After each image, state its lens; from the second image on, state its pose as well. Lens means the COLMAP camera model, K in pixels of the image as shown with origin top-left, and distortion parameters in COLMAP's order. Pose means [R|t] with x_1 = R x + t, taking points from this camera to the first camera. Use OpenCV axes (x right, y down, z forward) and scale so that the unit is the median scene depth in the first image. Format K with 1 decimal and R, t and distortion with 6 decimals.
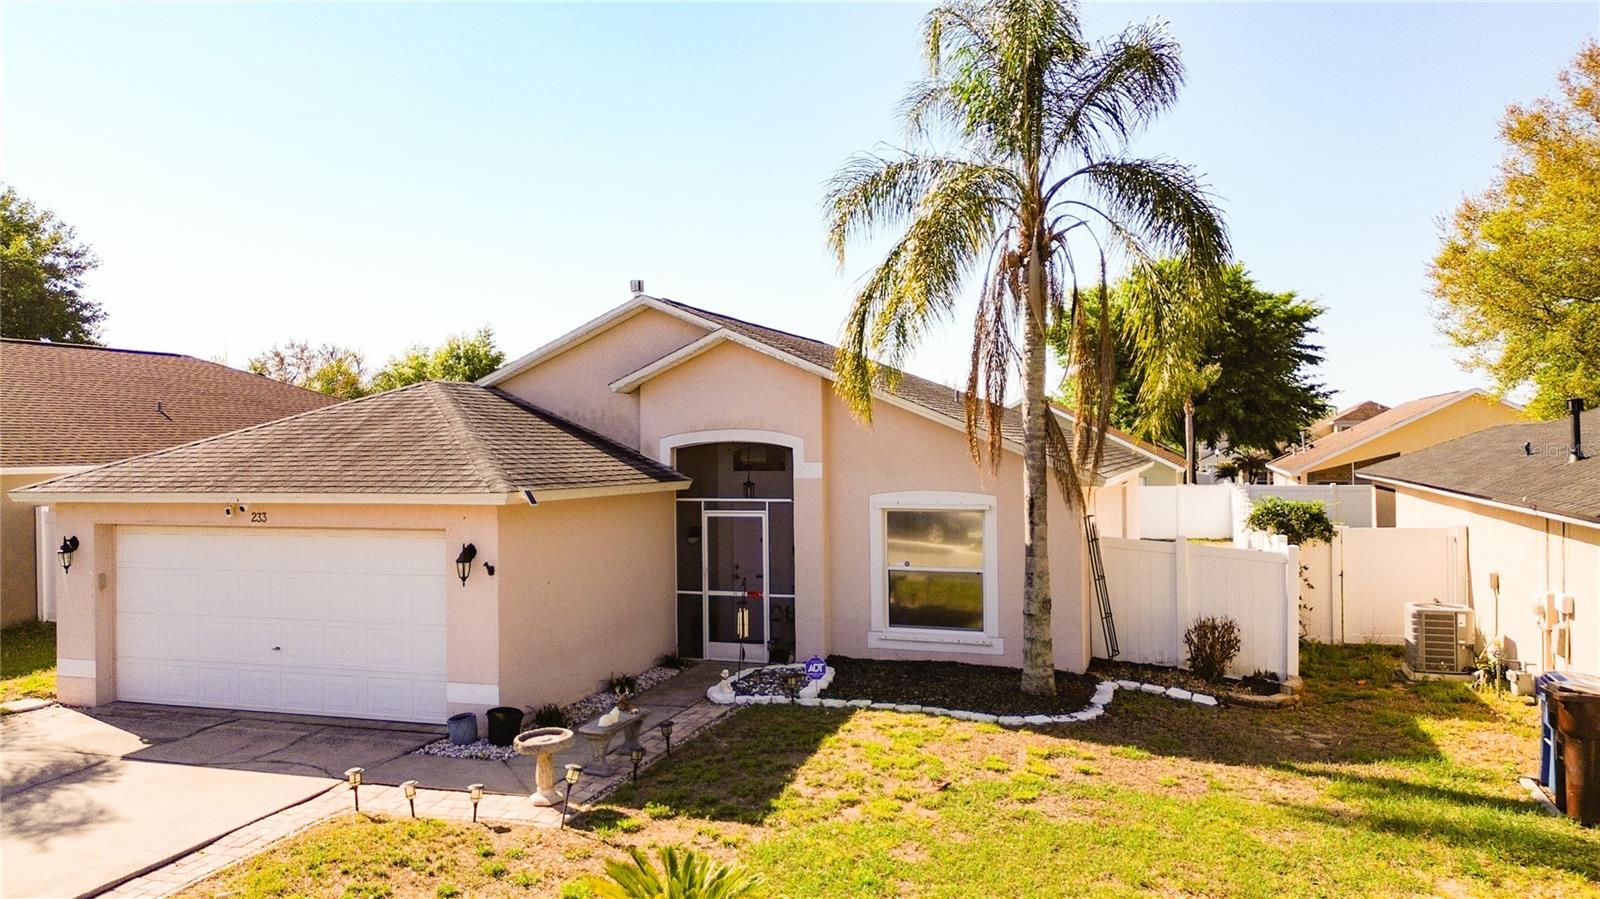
lens RADIAL K [[1153.3, 0, 798.1], [0, 1153.3, 452.9], [0, 0, 1]] dist [0.076069, -0.103768]
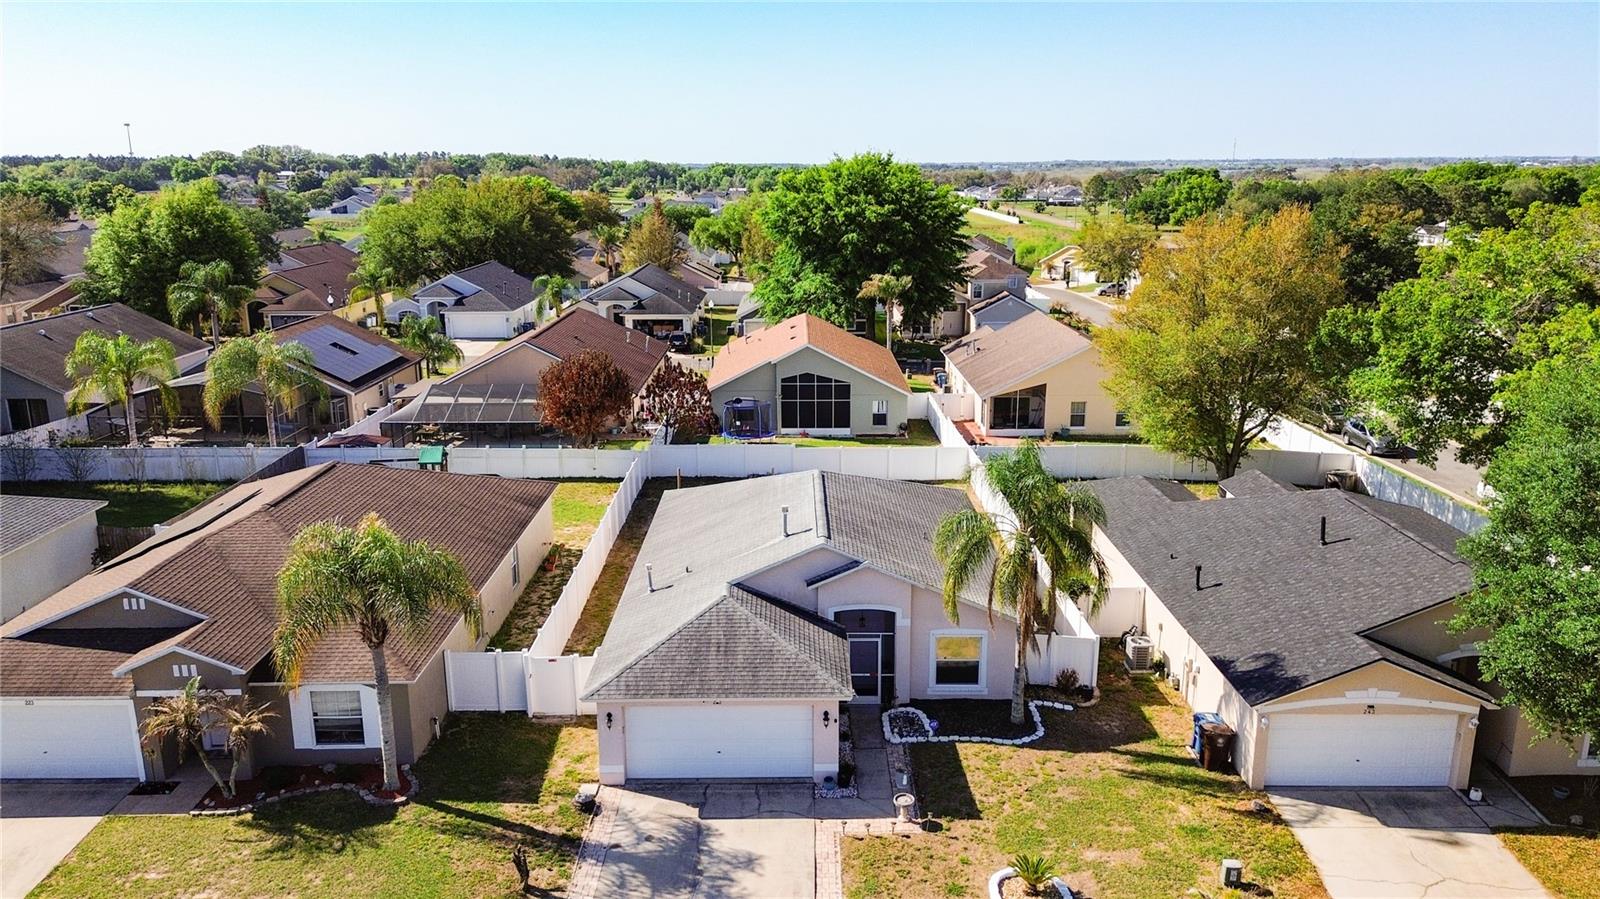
lens RADIAL K [[1132.8, 0, 797.7], [0, 1132.8, 457.7], [0, 0, 1]] dist [0.091671, -0.101531]
pose [[0.942503, -0.076355, 0.325358, -0.997086], [-0.005062, 0.970178, 0.242342, -0.940784], [-0.334159, -0.230055, 0.914009, -0.958190]]
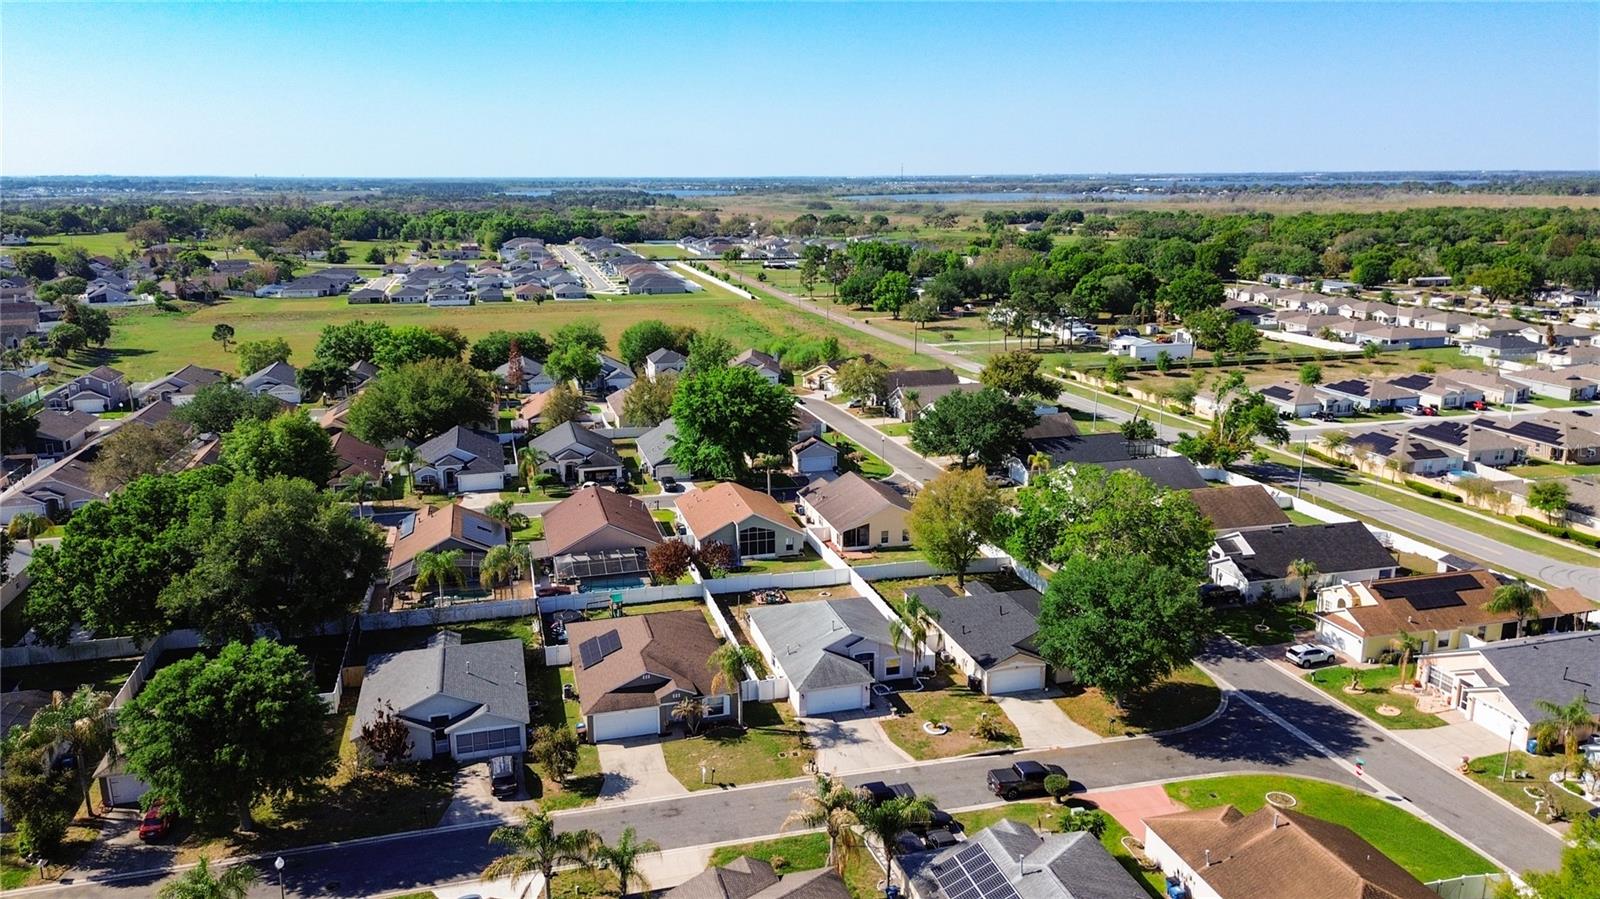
lens RADIAL K [[1132.8, 0, 797.7], [0, 1132.8, 457.7], [0, 0, 1]] dist [0.091671, -0.101531]
pose [[0.822544, -0.129685, 0.553717, -4.446746], [-0.002864, 0.972696, 0.232067, -3.025679], [-0.568694, -0.192471, 0.799714, -4.333964]]
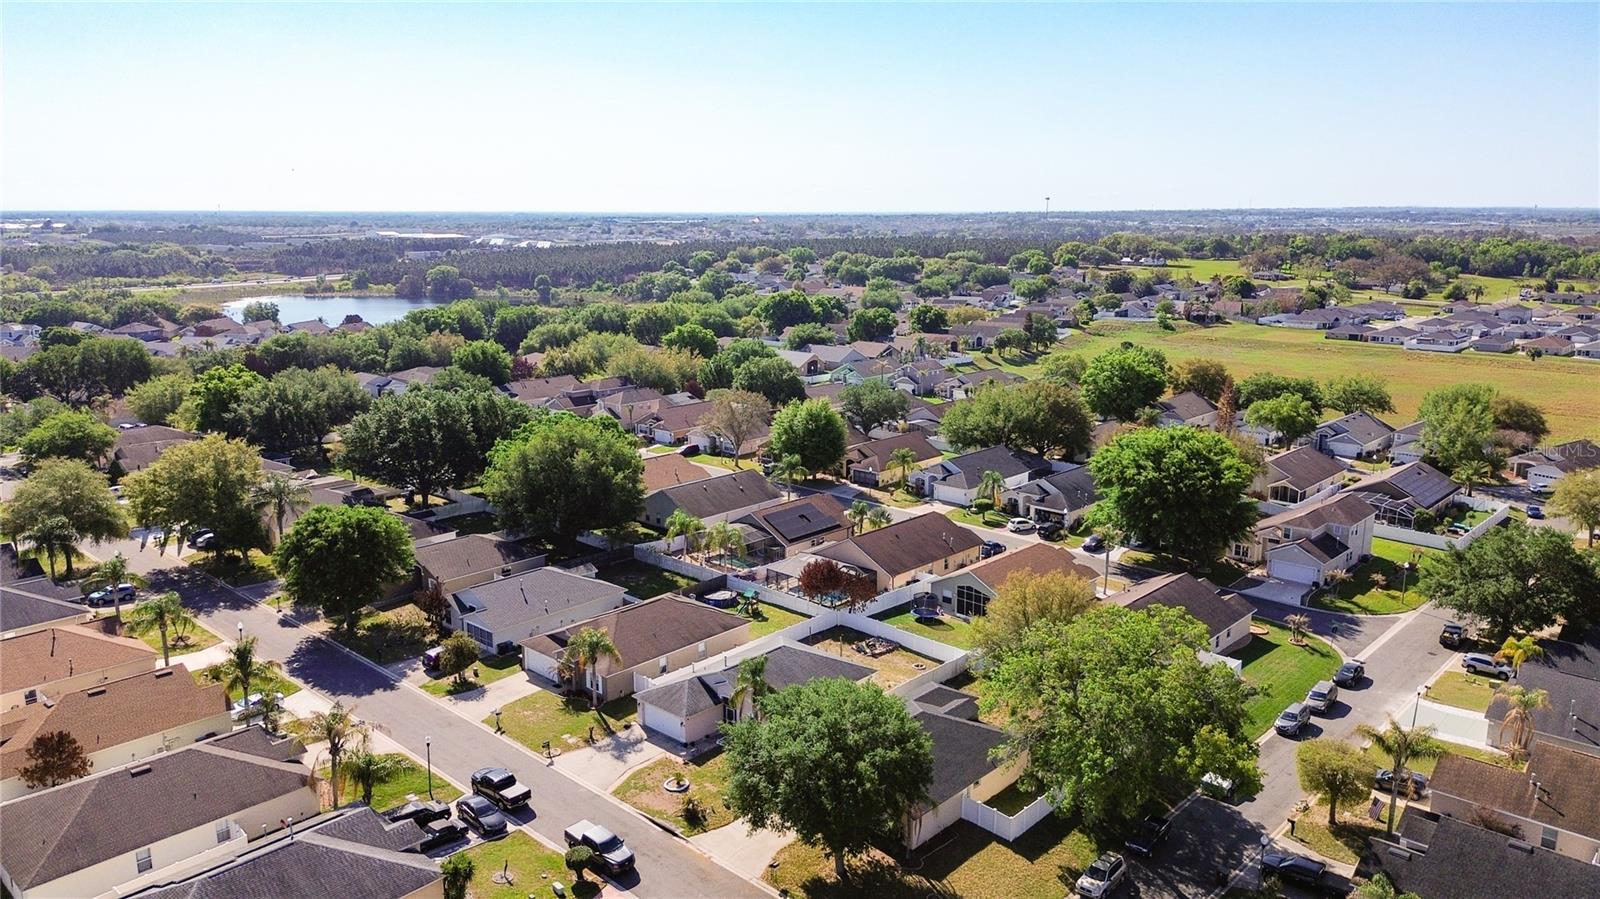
lens RADIAL K [[1132.8, 0, 797.7], [0, 1132.8, 457.7], [0, 0, 1]] dist [0.091671, -0.101531]
pose [[0.917856, 0.097722, -0.384695, 2.990852], [-0.013427, 0.976308, 0.215969, -3.099040], [0.396686, -0.193063, 0.897423, -4.874729]]
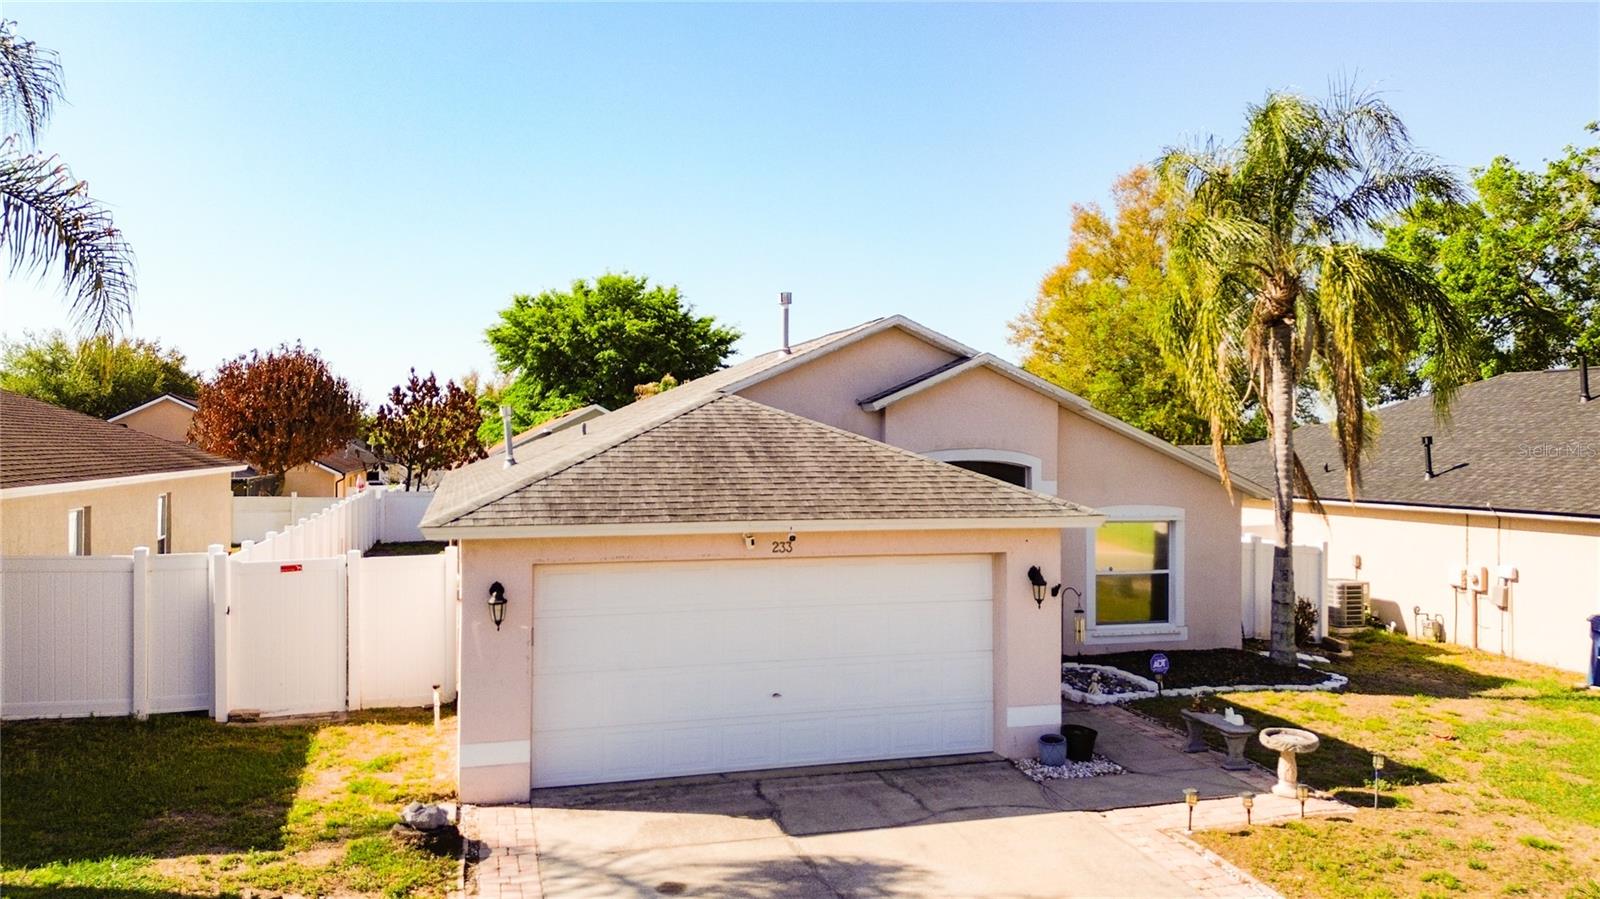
lens RADIAL K [[1154.7, 0, 800.0], [0, 1154.7, 449.5], [0, 0, 1]] dist [0.092526, -0.106305]
pose [[0.811493, 0.011562, 0.584248, -0.966263], [-0.008220, 0.999931, -0.008372, -0.011354], [-0.584304, 0.001991, 0.811532, 0.282677]]
